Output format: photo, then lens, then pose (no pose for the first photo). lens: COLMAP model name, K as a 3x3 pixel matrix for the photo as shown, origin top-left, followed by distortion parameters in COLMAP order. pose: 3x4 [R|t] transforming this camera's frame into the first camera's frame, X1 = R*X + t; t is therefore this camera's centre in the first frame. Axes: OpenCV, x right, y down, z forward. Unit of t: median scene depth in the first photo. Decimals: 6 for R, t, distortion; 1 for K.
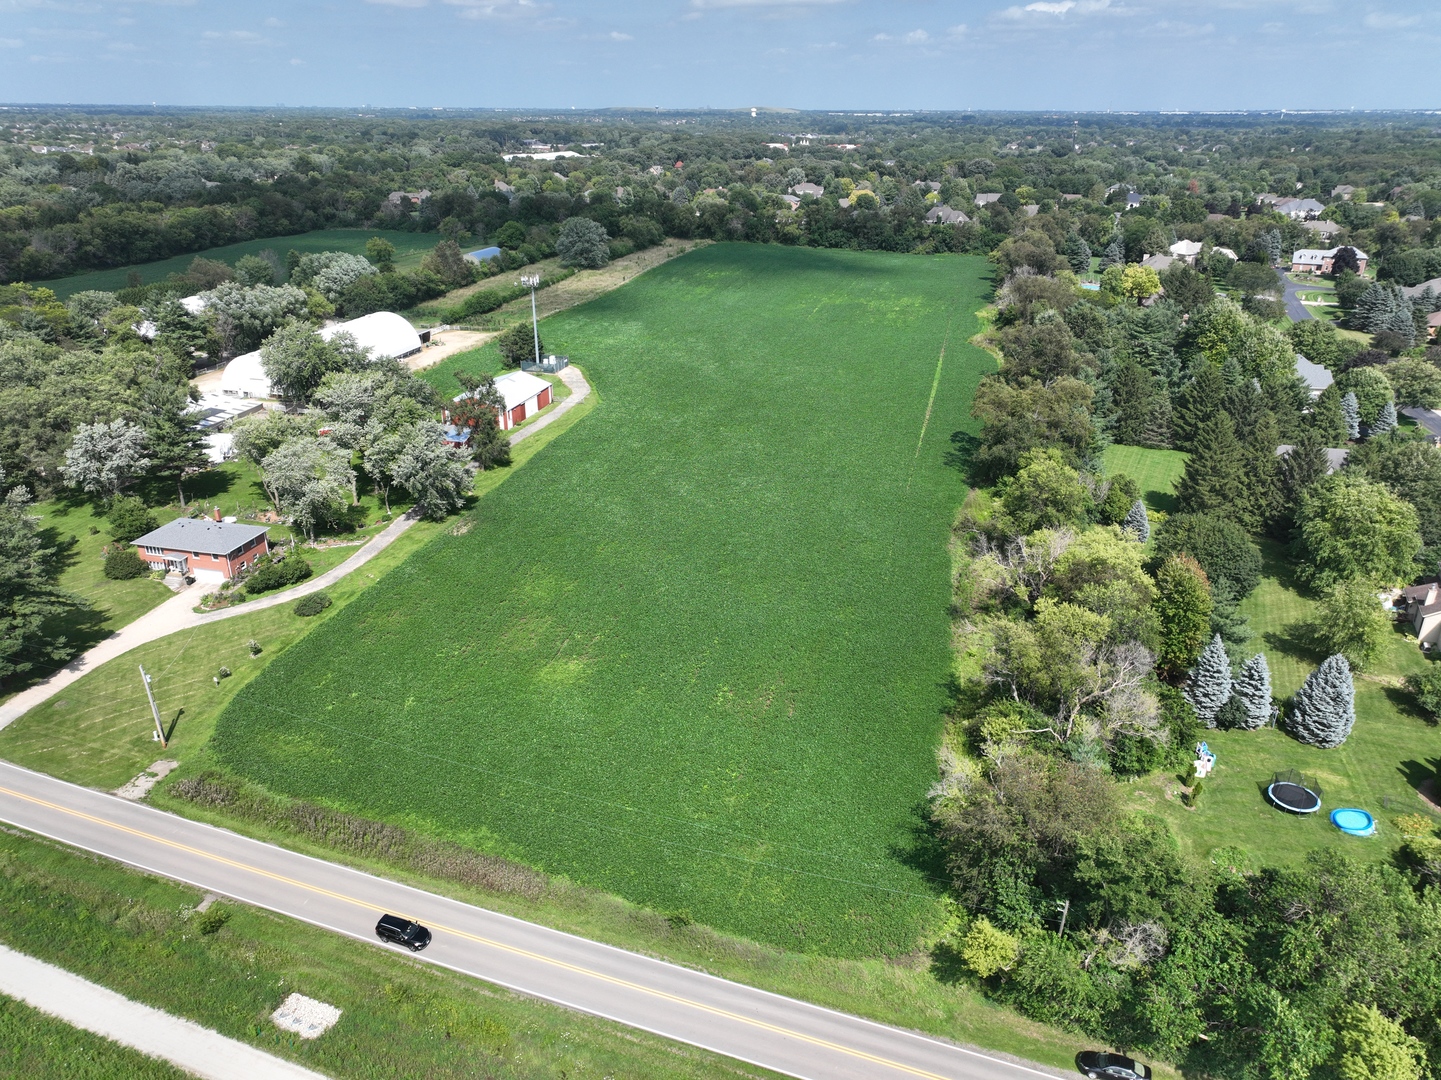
lens RADIAL K [[1009.5, 0, 721.4], [0, 1009.5, 541.1], [0, 0, 1]] dist [-0.009715, 0.028209]
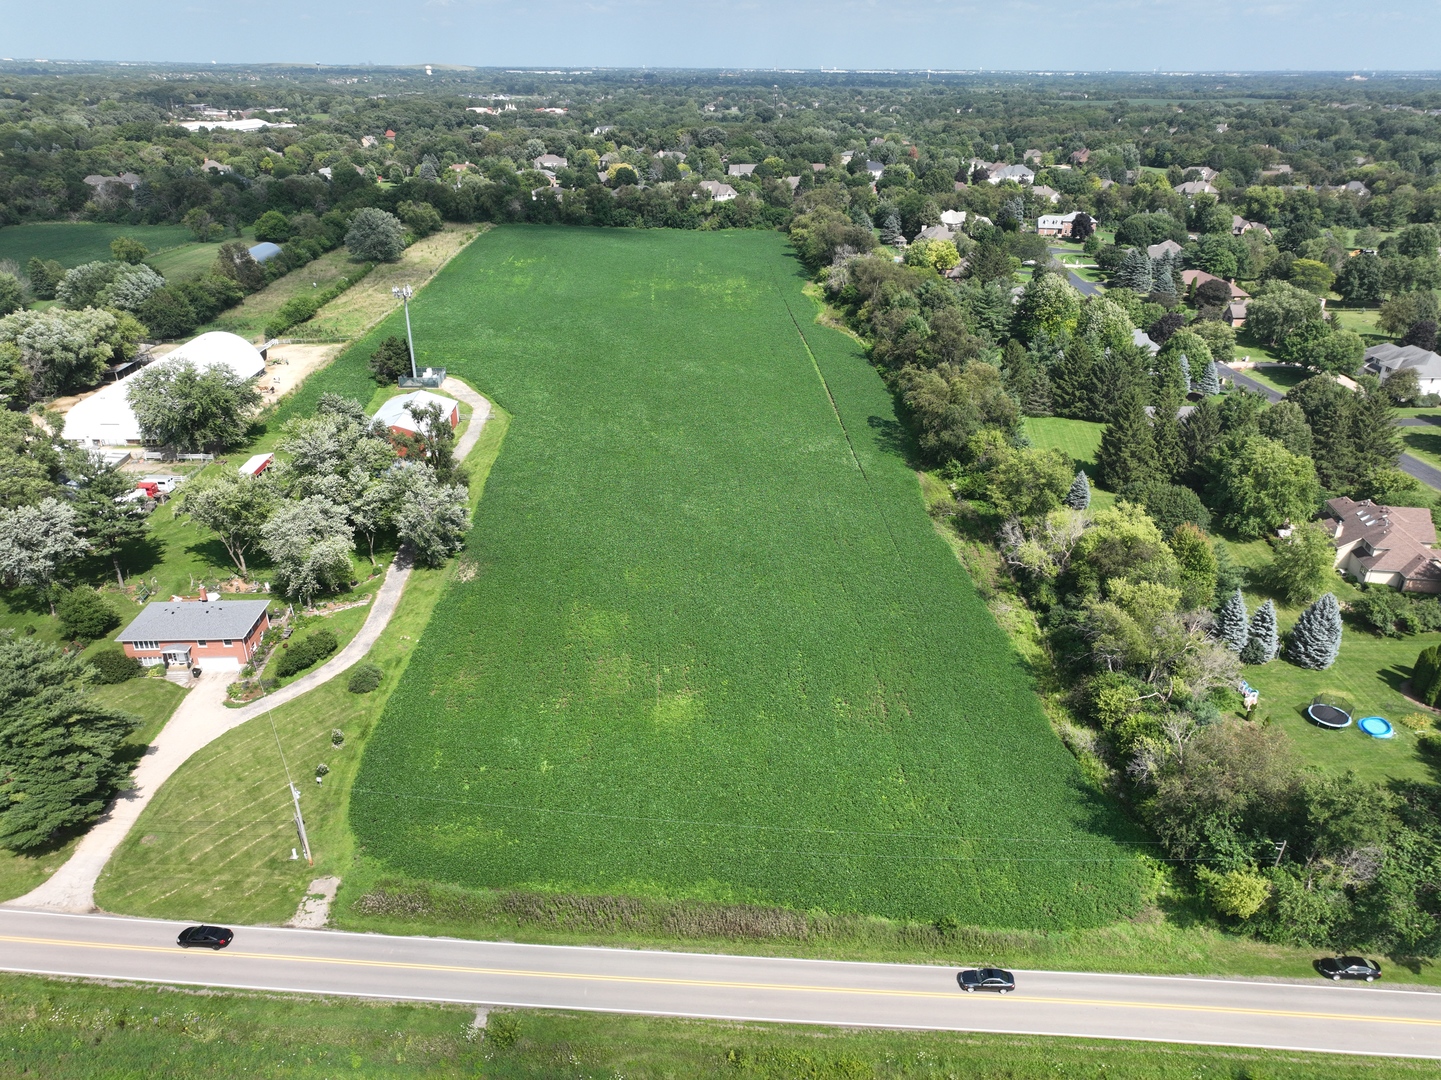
lens RADIAL K [[1009.5, 0, 722.9], [0, 1009.5, 540.6], [0, 0, 1]] dist [-0.009715, 0.028209]
pose [[0.956726, -0.120592, 0.264825, -0.269783], [0.111133, 0.992523, 0.050473, -0.062331], [-0.268932, -0.018858, 0.962975, 0.014078]]
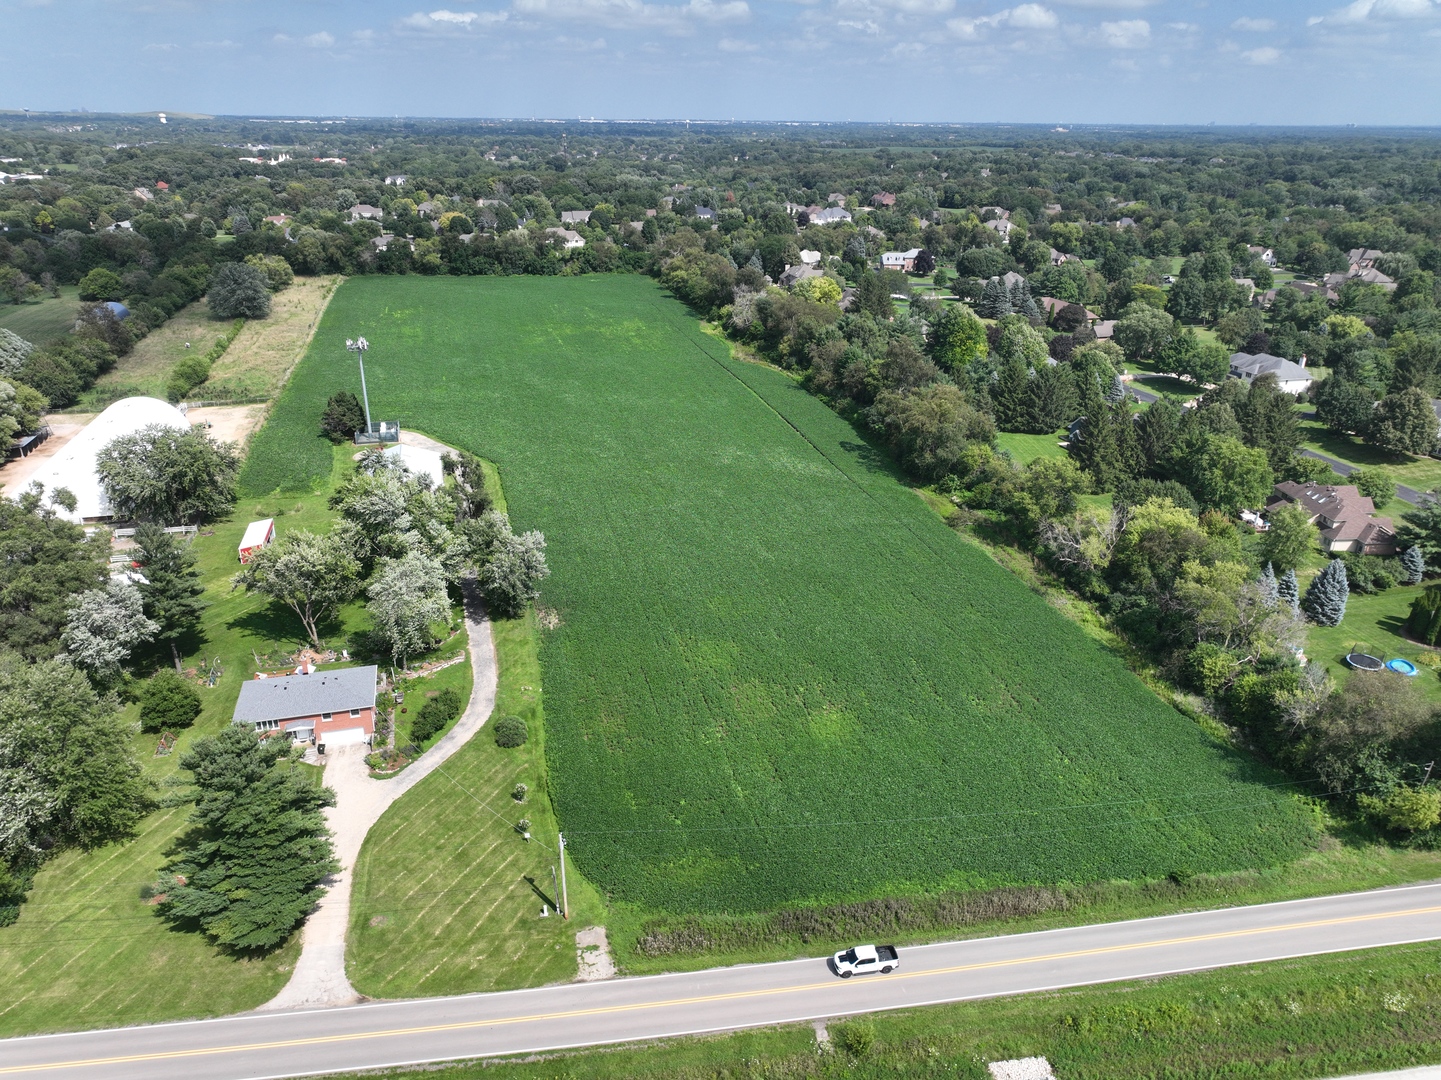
lens RADIAL K [[1009.5, 0, 724.4], [0, 1009.5, 537.7], [0, 0, 1]] dist [-0.009715, 0.028209]
pose [[0.868848, -0.185386, 0.459059, -0.523005], [0.189285, 0.981187, 0.037988, -0.089857], [-0.457466, 0.053887, 0.887593, 0.084513]]
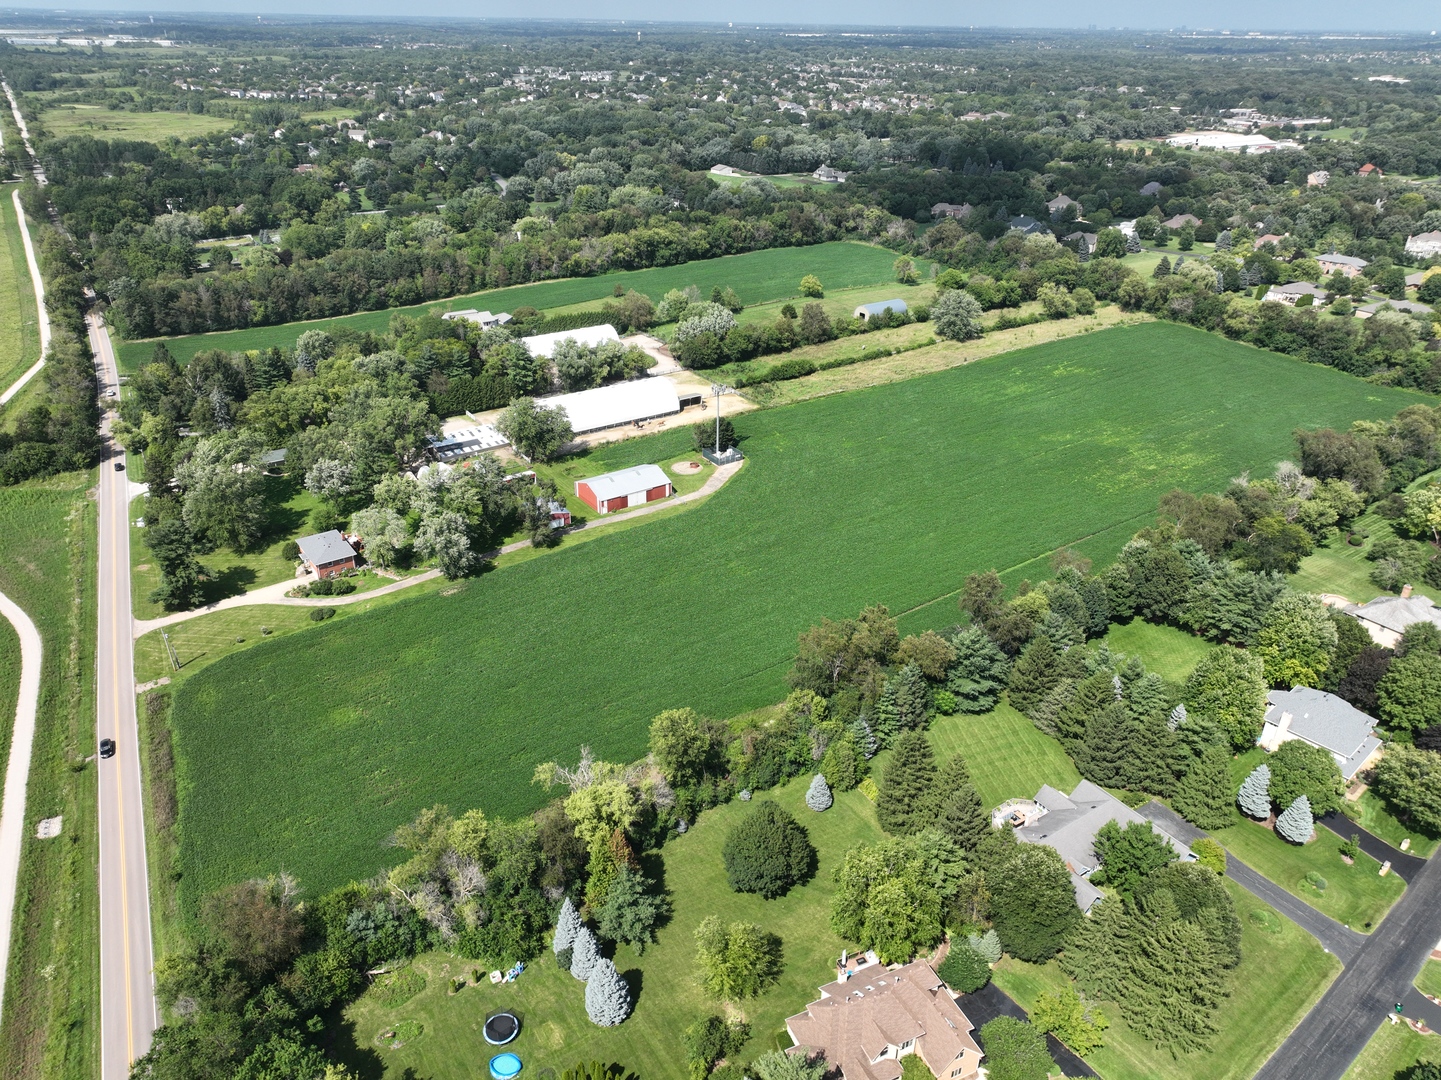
lens RADIAL K [[1009.5, 0, 726.2], [0, 1009.5, 539.2], [0, 0, 1]] dist [-0.009715, 0.028209]
pose [[0.764509, 0.304746, -0.568029, 0.849300], [-0.267493, 0.951721, 0.150577, -0.405727], [0.586493, 0.036826, 0.809117, 0.035161]]
